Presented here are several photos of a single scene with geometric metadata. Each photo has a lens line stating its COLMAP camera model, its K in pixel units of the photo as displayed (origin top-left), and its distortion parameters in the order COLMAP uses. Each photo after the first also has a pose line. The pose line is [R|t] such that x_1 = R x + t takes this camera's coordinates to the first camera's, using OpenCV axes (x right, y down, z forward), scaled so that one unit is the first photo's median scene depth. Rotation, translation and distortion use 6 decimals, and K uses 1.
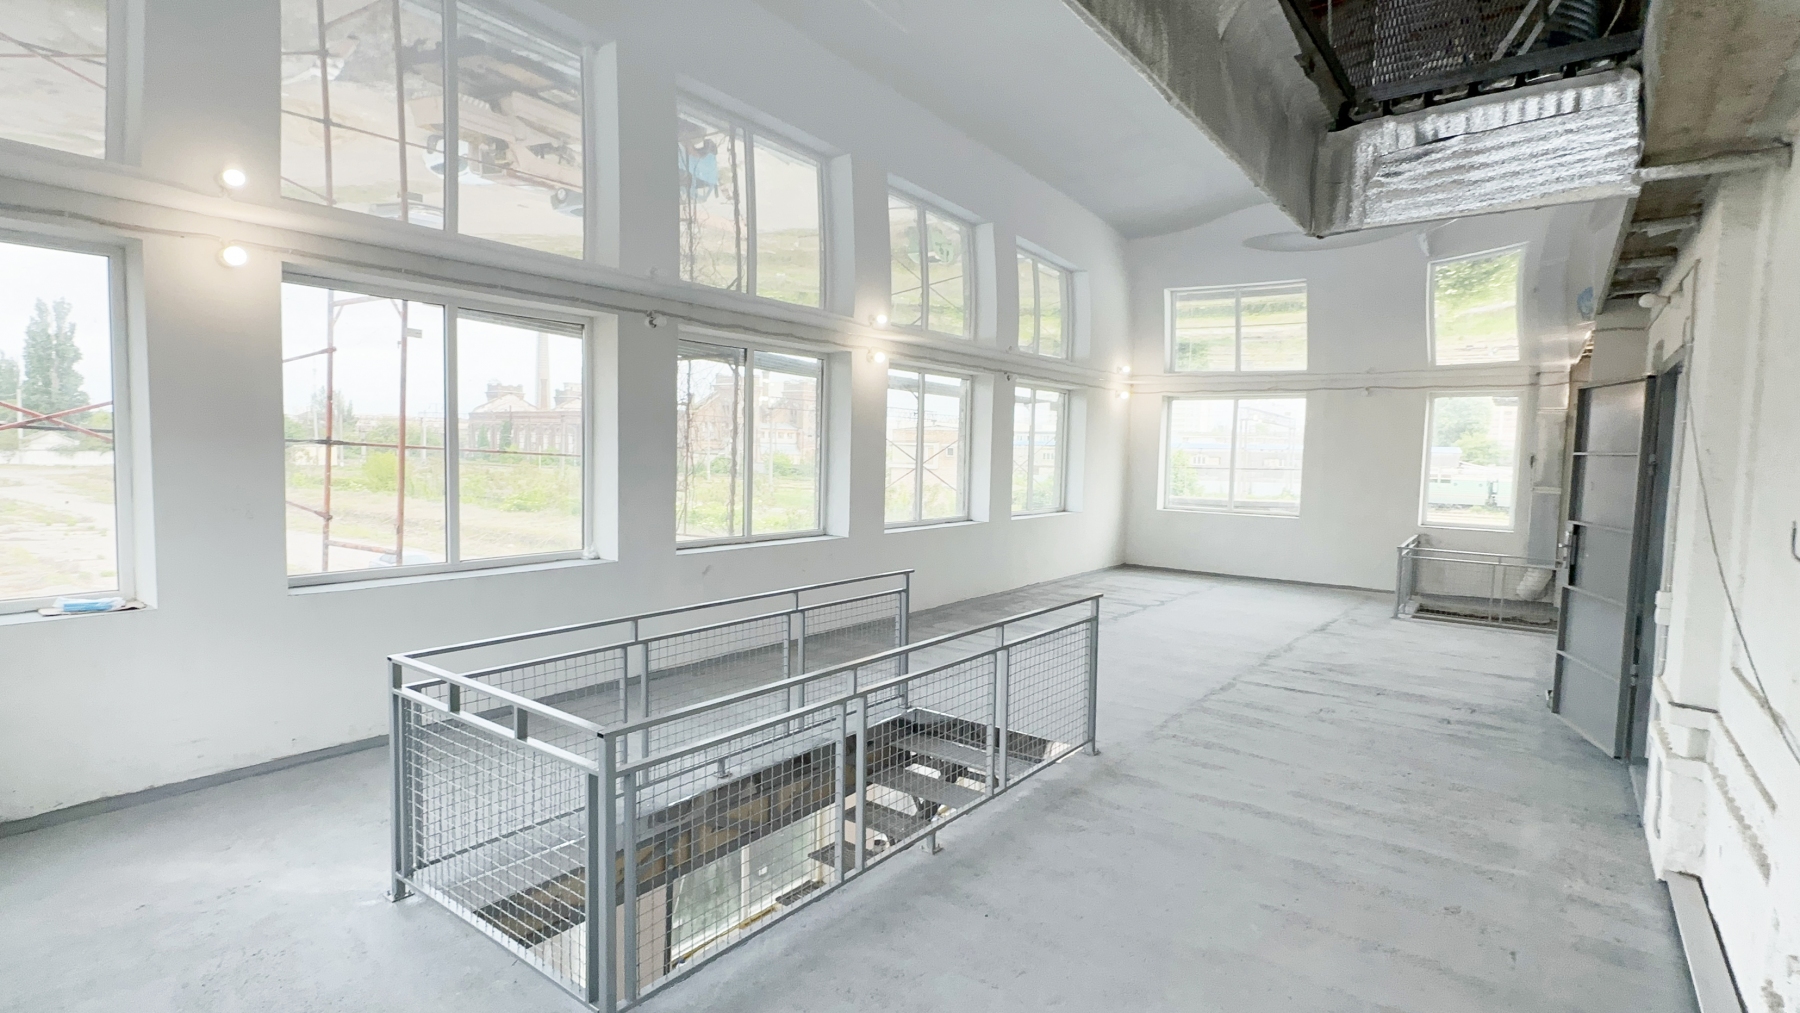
lens RADIAL K [[886.0, 0, 892.8], [0, 886.0, 505.0], [0, 0, 1]] dist [-0.003462, -0.000208]
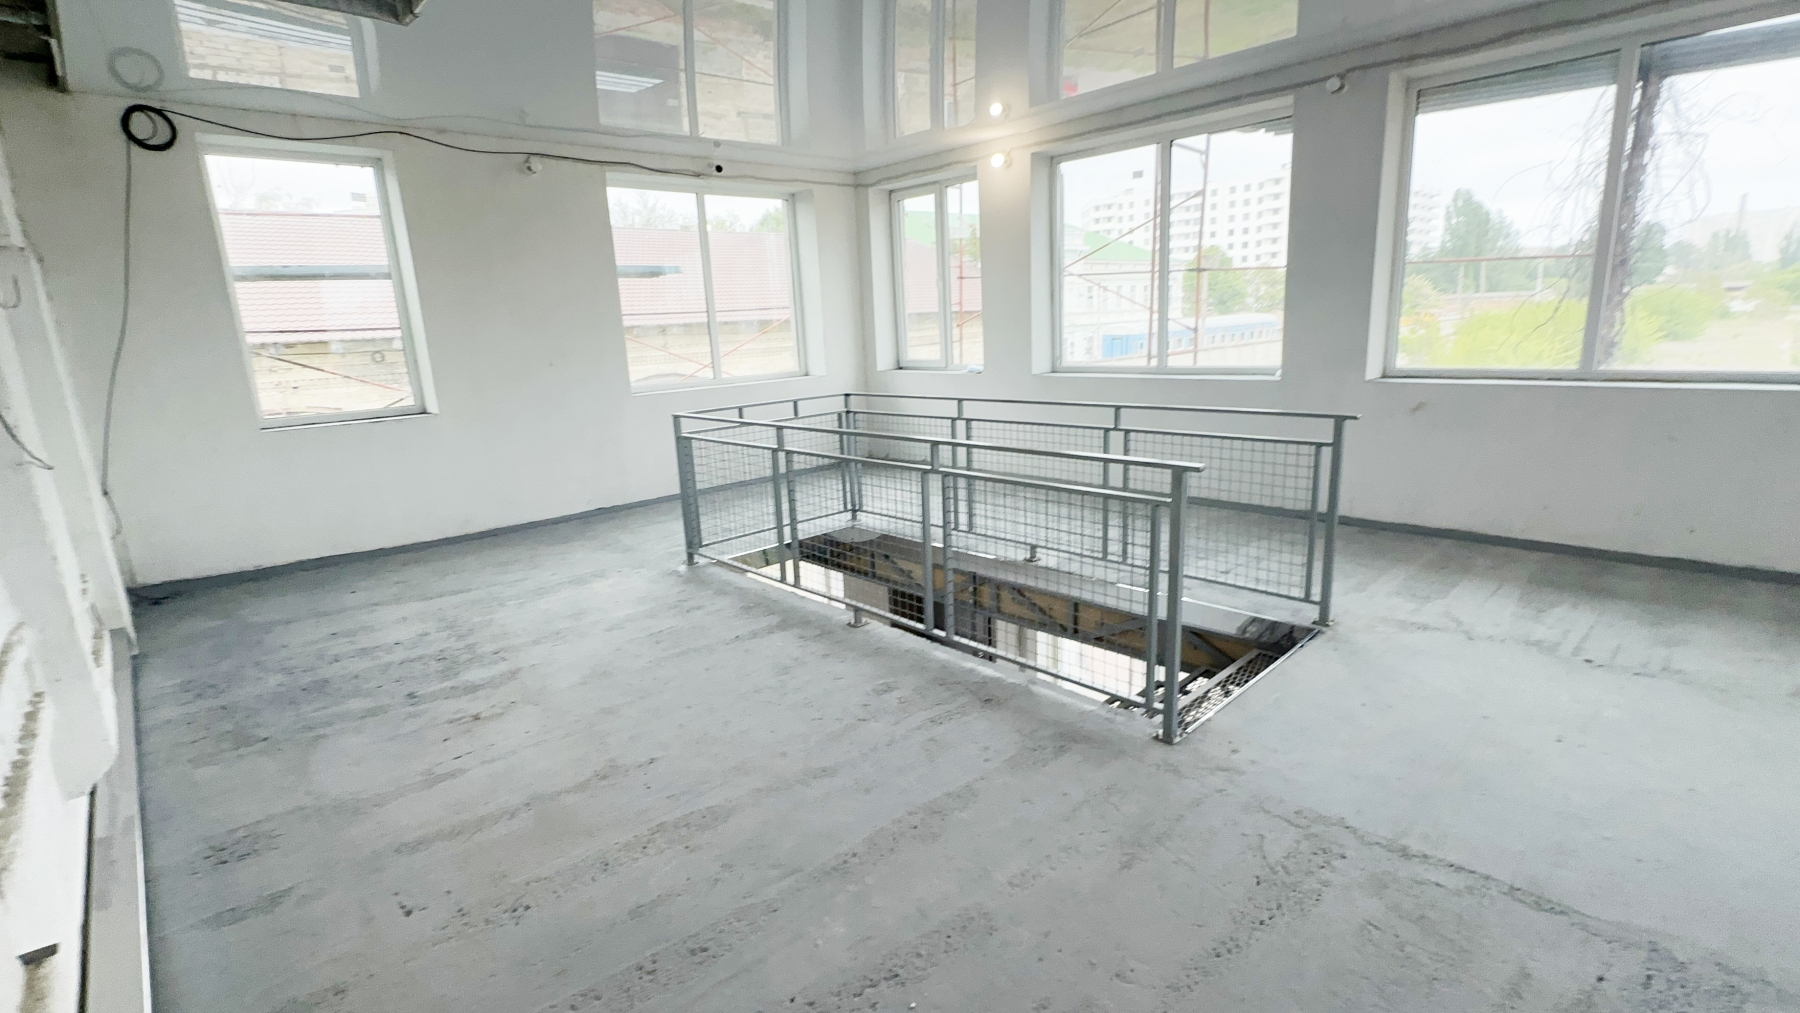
lens RADIAL K [[833.5, 0, 898.1], [0, 833.5, 510.4], [0, 0, 1]] dist [-0.002319, -0.000108]
pose [[-0.179571, 0.204899, -0.962170, 0.338532], [-0.021256, 0.977032, 0.212031, 0.011611], [0.983515, 0.058527, -0.171091, 0.414957]]
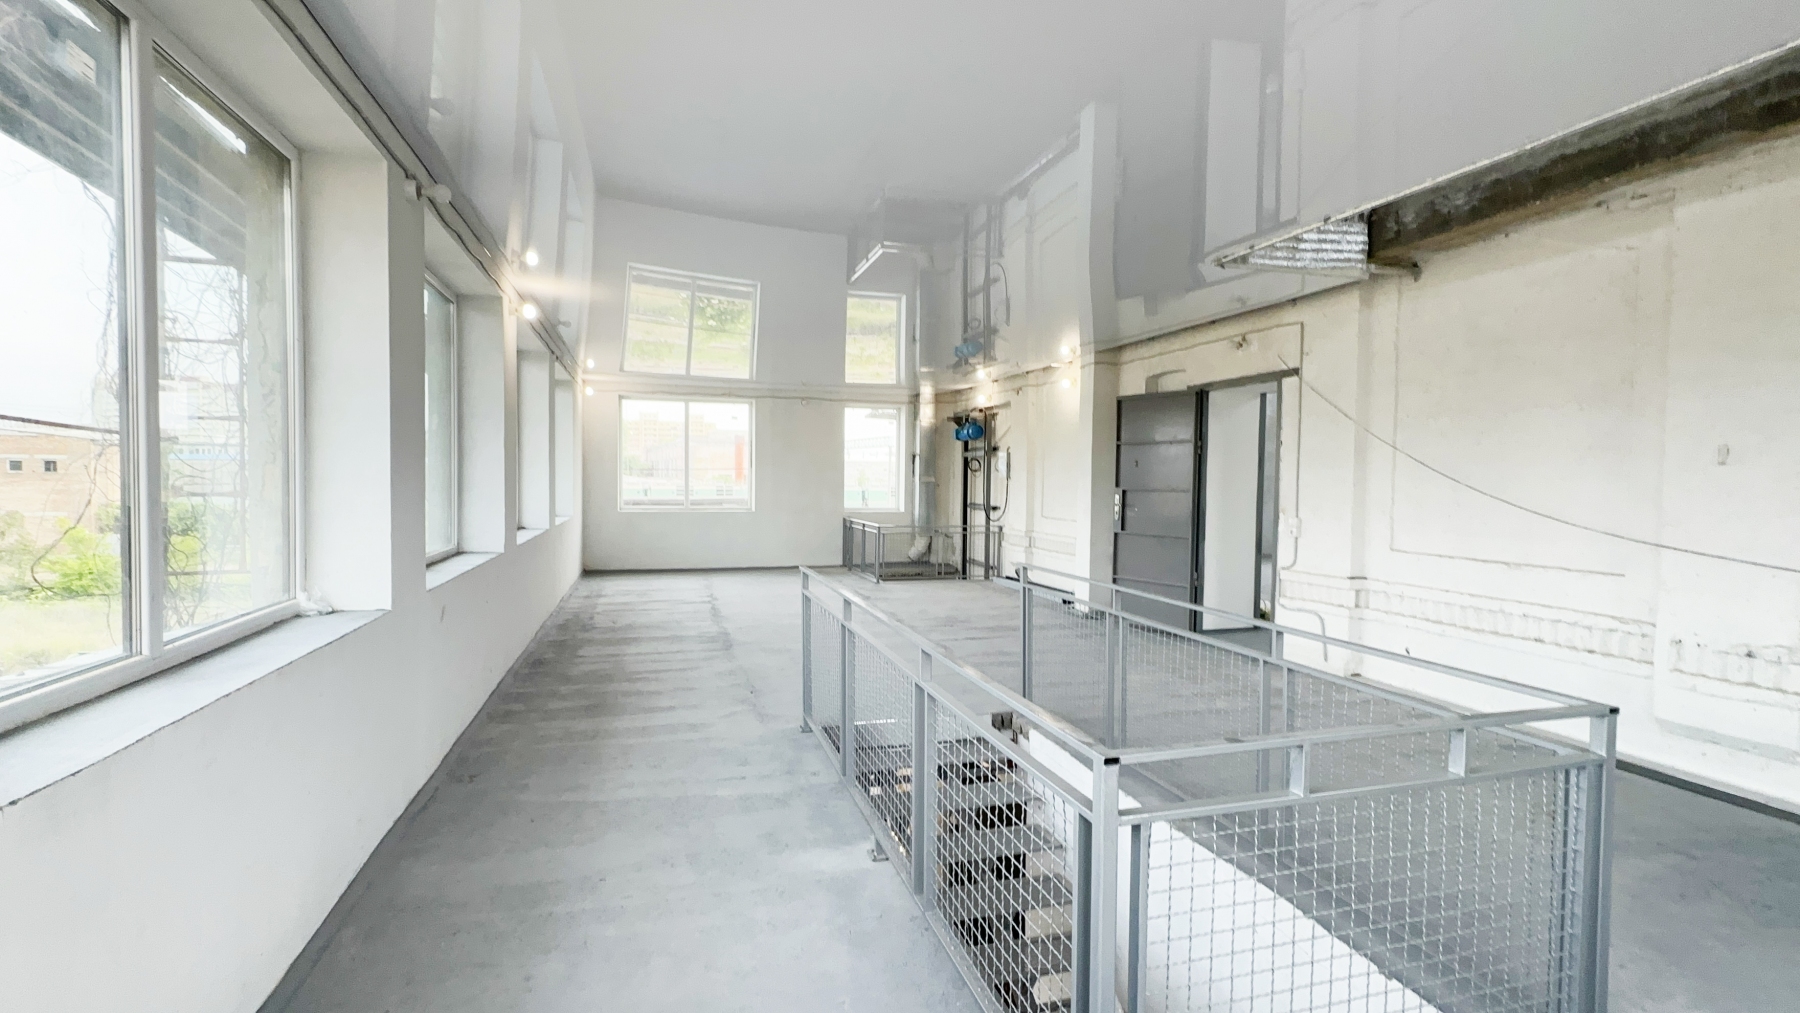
lens RADIAL K [[833.5, 0, 905.3], [0, 833.5, 501.5], [0, 0, 1]] dist [-0.002319, -0.000108]
pose [[0.600811, -0.039085, 0.798435, -0.301041], [0.052313, 0.998585, 0.009518, 0.005020], [-0.797678, 0.036050, 0.602005, 0.230238]]
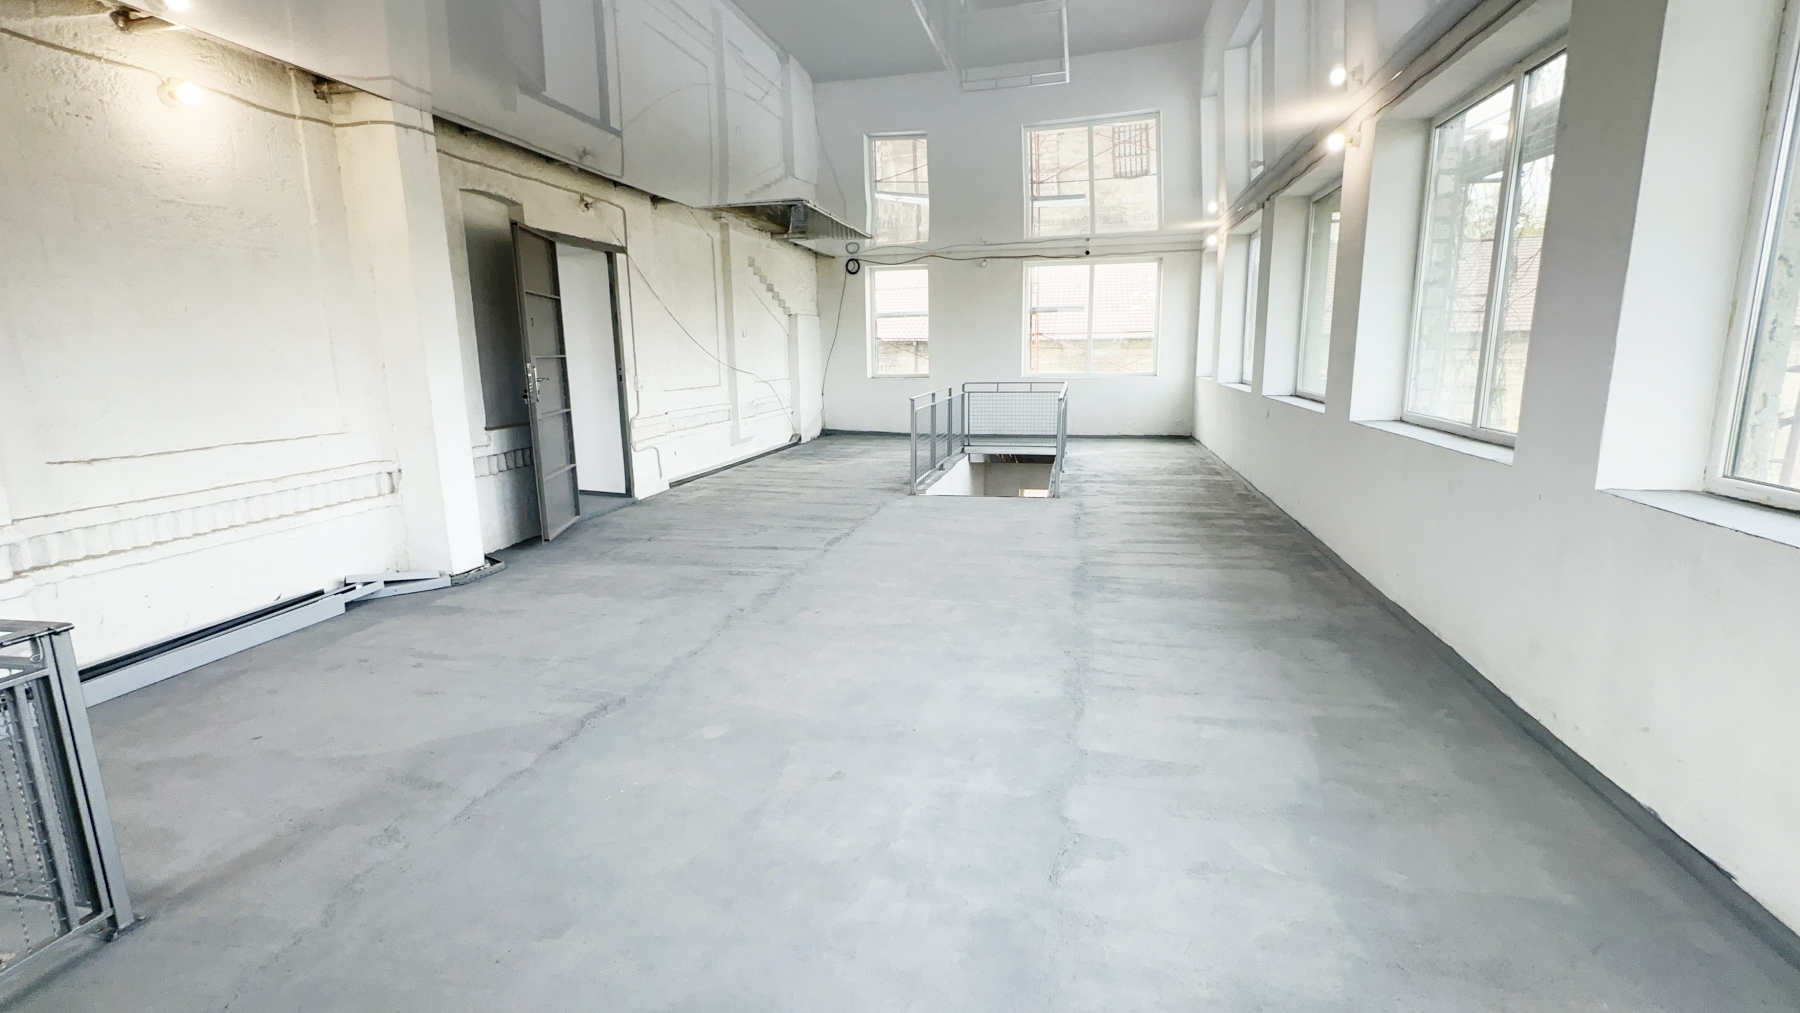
lens RADIAL K [[833.5, 0, 897.0], [0, 833.5, 507.6], [0, 0, 1]] dist [-0.002319, -0.000108]
pose [[-0.913286, 0.068799, -0.401466, 0.401654], [-0.031401, 0.970806, 0.237800, -0.029242], [0.406107, 0.229786, -0.884464, 1.086400]]
